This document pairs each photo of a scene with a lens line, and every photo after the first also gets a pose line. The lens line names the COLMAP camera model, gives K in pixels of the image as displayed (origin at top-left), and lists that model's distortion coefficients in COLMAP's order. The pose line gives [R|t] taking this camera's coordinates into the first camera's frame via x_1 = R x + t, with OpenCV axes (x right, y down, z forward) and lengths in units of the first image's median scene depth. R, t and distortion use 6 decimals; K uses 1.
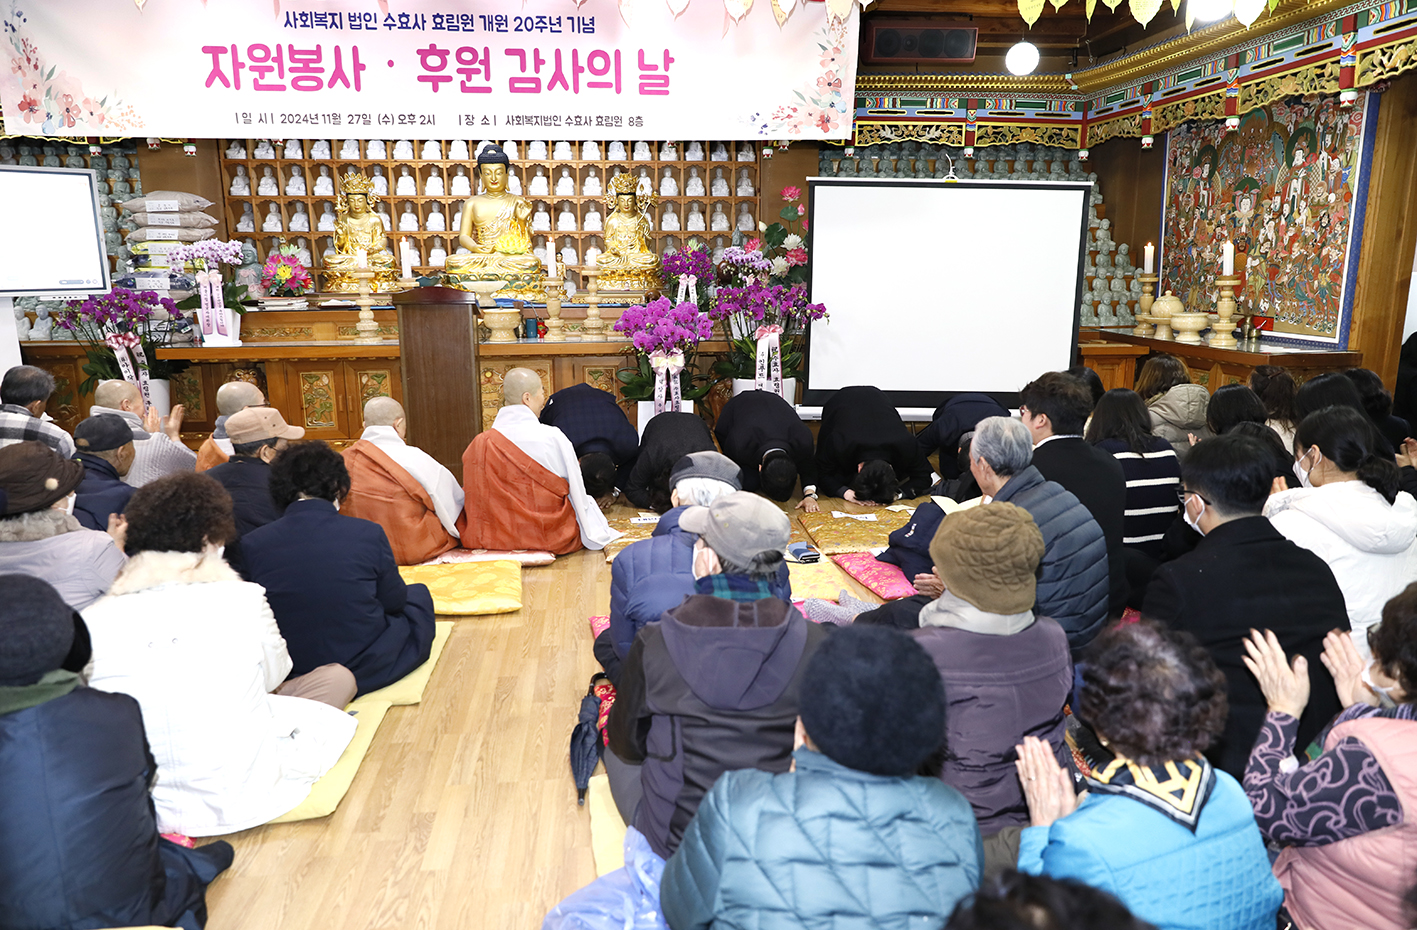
lens RADIAL K [[986.1, 0, 706.8], [0, 986.1, 476.1], [0, 0, 1]] dist [-0.011101, 0.008615]
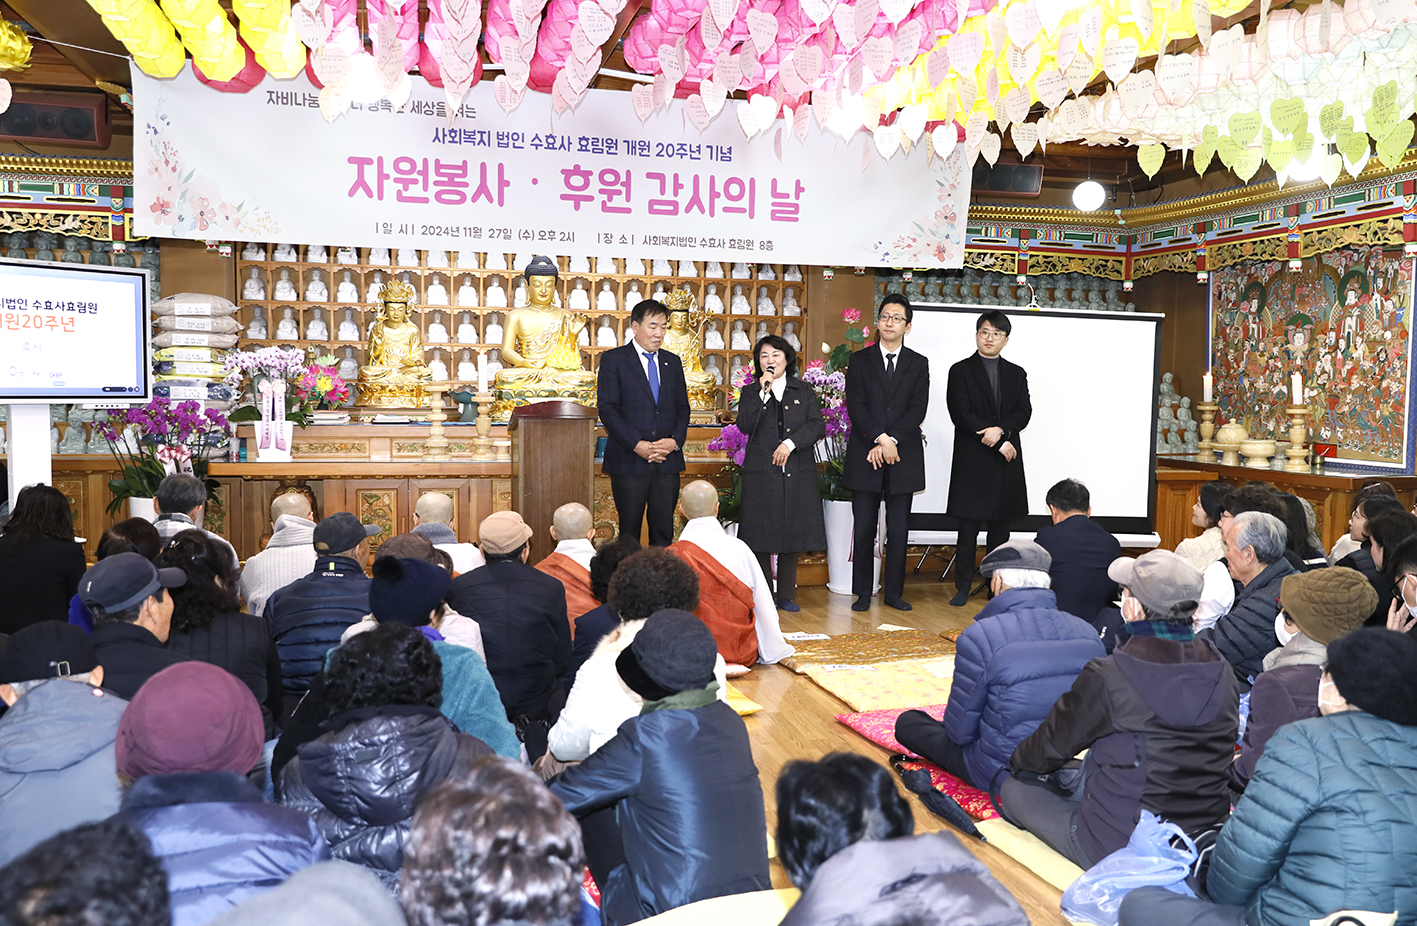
lens RADIAL K [[1217.0, 0, 712.4], [0, 1217.0, 467.8], [0, 0, 1]] dist [-0.002357, 0.004926]
pose [[0.989470, 0.010080, 0.144386, -0.255256], [0.011041, 0.989409, -0.144736, 0.040649], [-0.144316, 0.144807, 0.978879, -0.158331]]
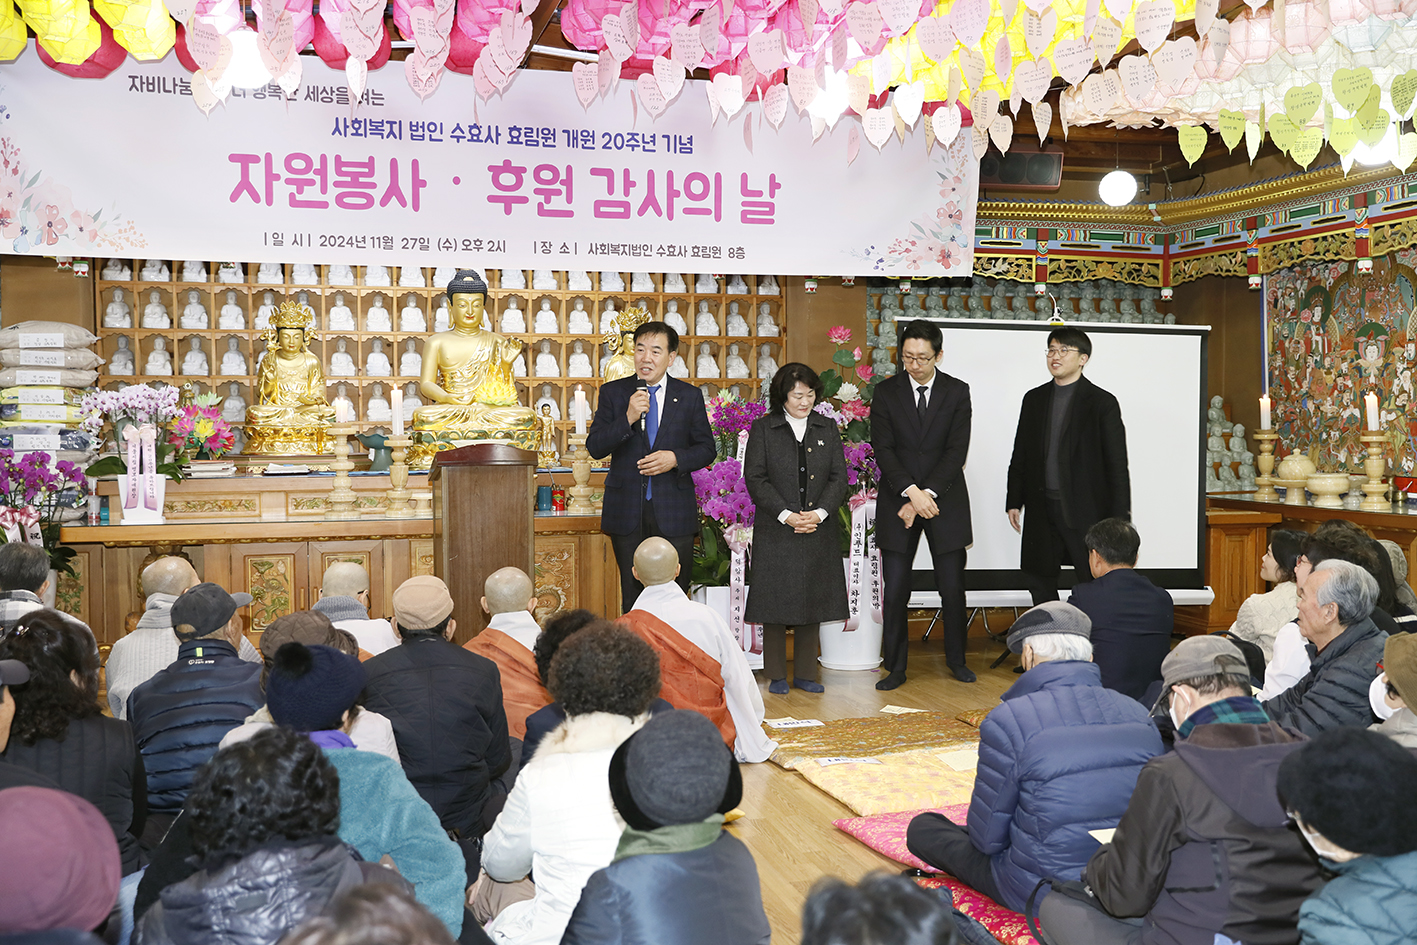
lens RADIAL K [[1446.5, 0, 710.2], [0, 1446.5, 467.4], [0, 0, 1]] dist [0.022875, -0.029602]
pose [[0.985889, -0.004268, 0.167348, -0.253343], [0.034536, 0.983356, -0.178379, 0.036611], [-0.163801, 0.181641, 0.969627, -0.144610]]
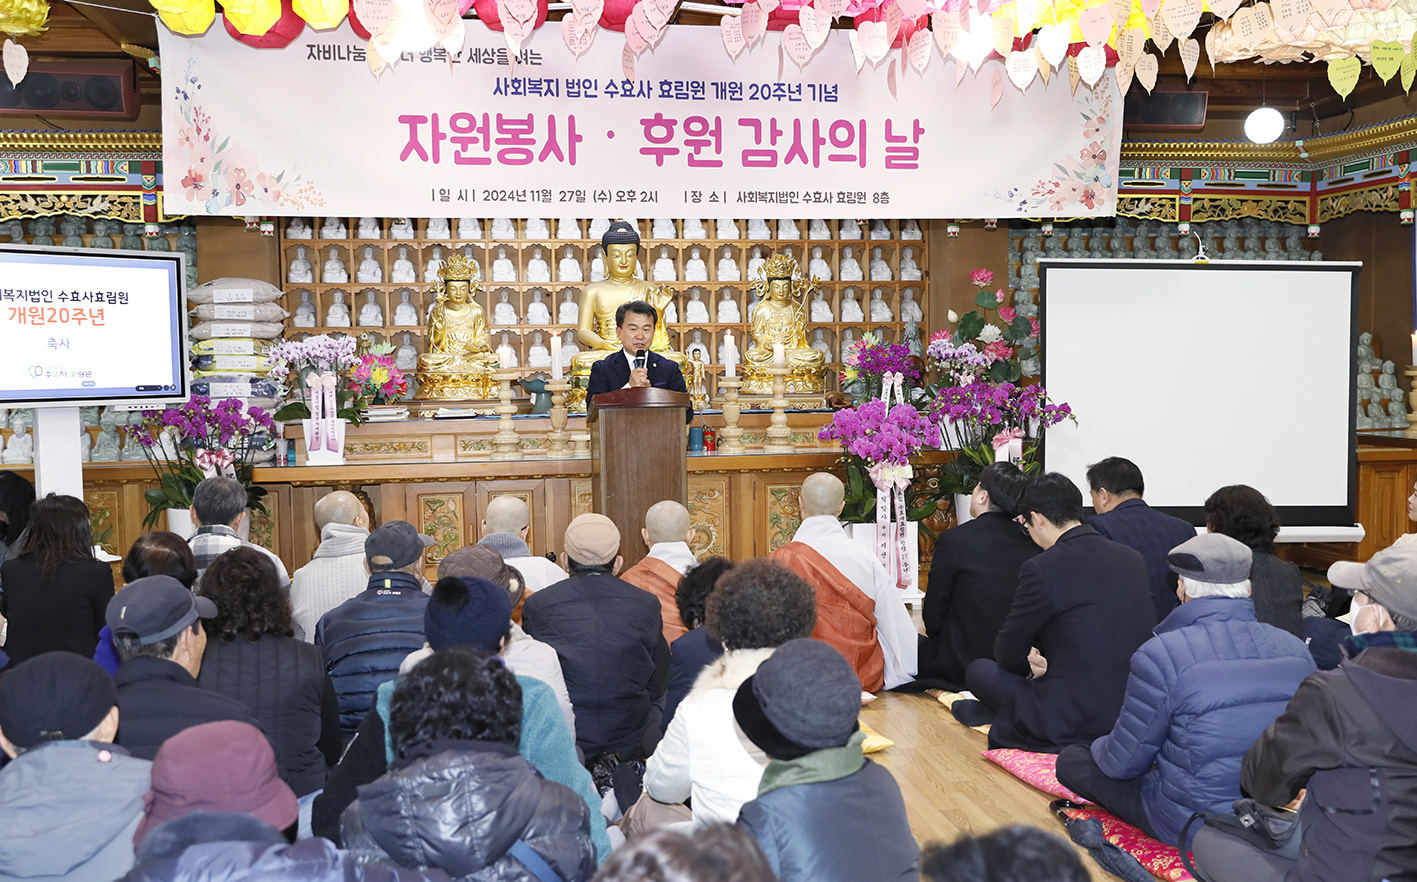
lens RADIAL K [[1381.5, 0, 709.6], [0, 1381.5, 445.2], [0, 0, 1]] dist [-0.003680, 0.007614]
pose [[0.997753, -0.013775, 0.065574, -0.254893], [0.023959, 0.987285, -0.157147, 0.036301], [-0.062575, 0.158365, 0.985396, -0.131592]]
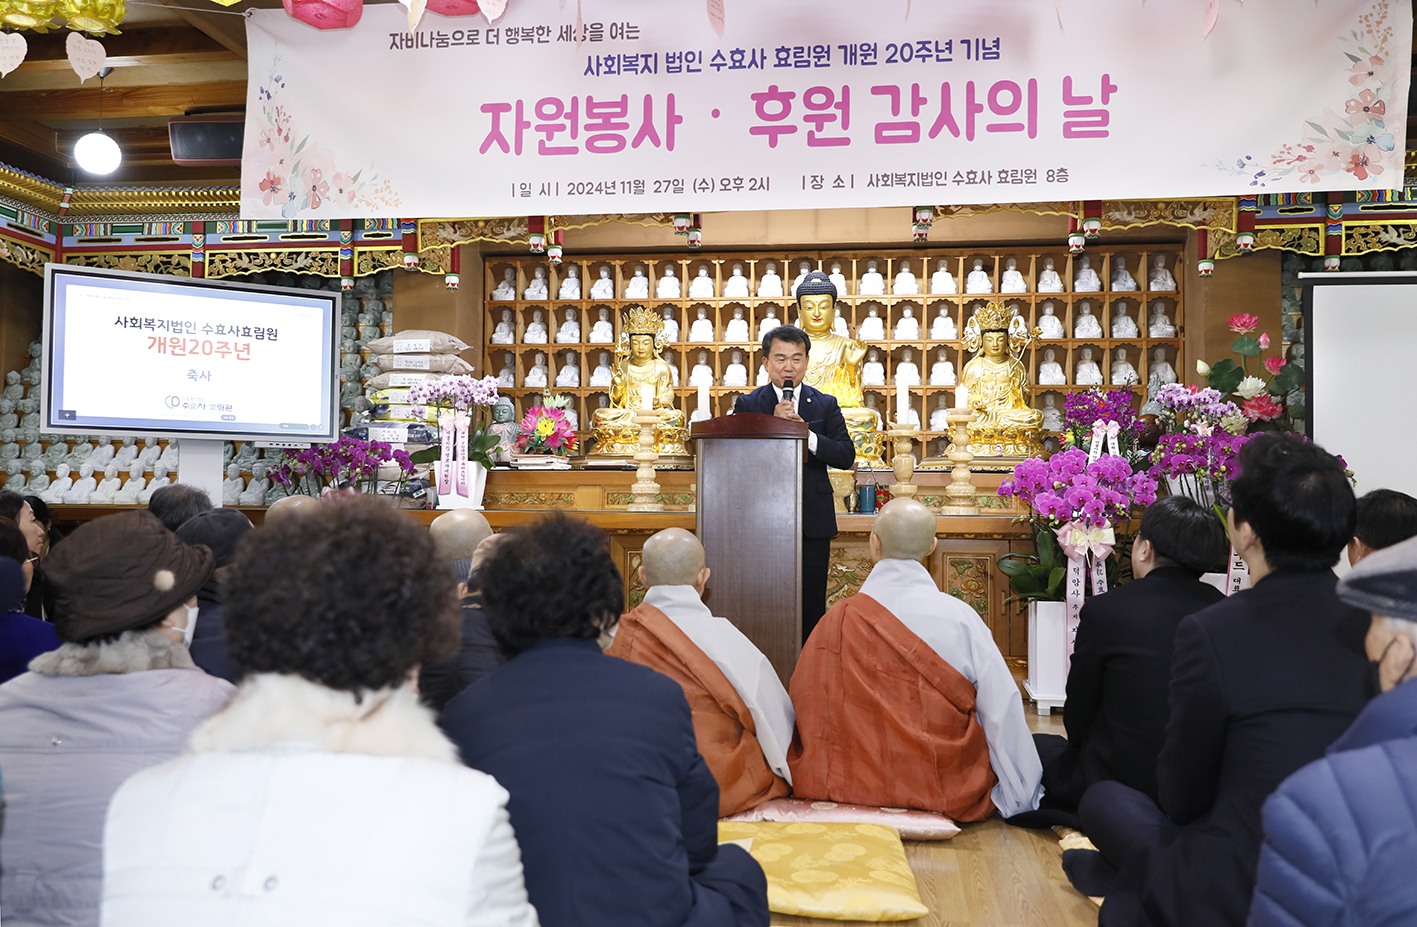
lens RADIAL K [[1151.3, 0, 715.6], [0, 1151.3, 464.3], [0, 0, 1]] dist [0.007547, -0.007866]
pose [[0.971113, 0.005725, -0.238552, -0.091888], [-0.065999, 0.967158, -0.245460, 0.036548], [0.229312, 0.254113, 0.939597, 0.206567]]
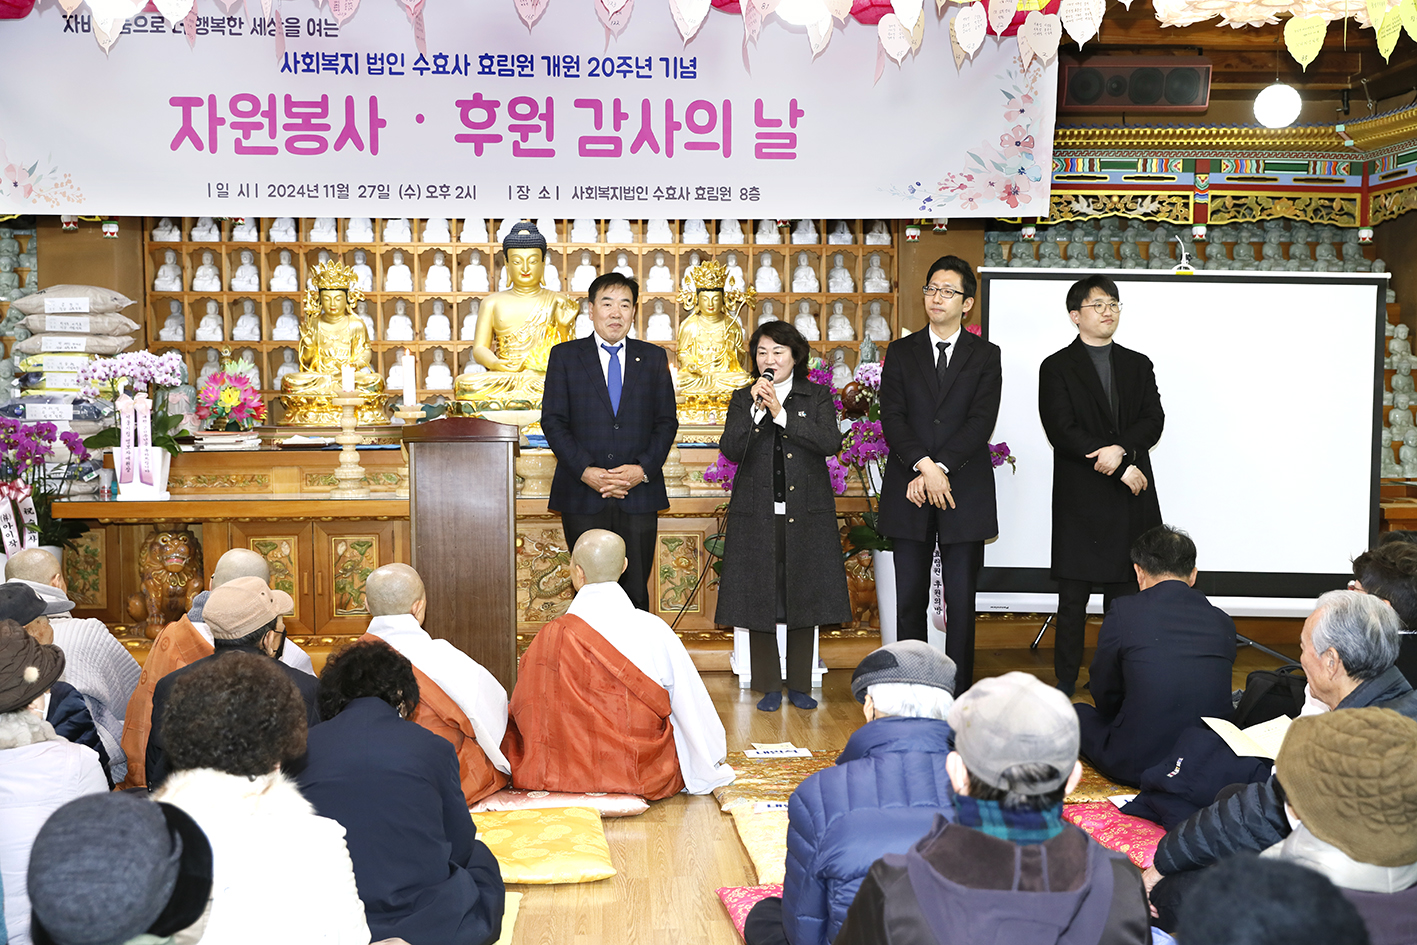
lens RADIAL K [[1502.3, 0, 712.0], [0, 1502.3, 470.1], [0, 0, 1]] dist [0.008314, -0.009003]
pose [[0.999460, 0.004076, -0.032611, -0.052609], [-0.009130, 0.987658, -0.156363, 0.010836], [0.031572, 0.156576, 0.987161, -0.048825]]
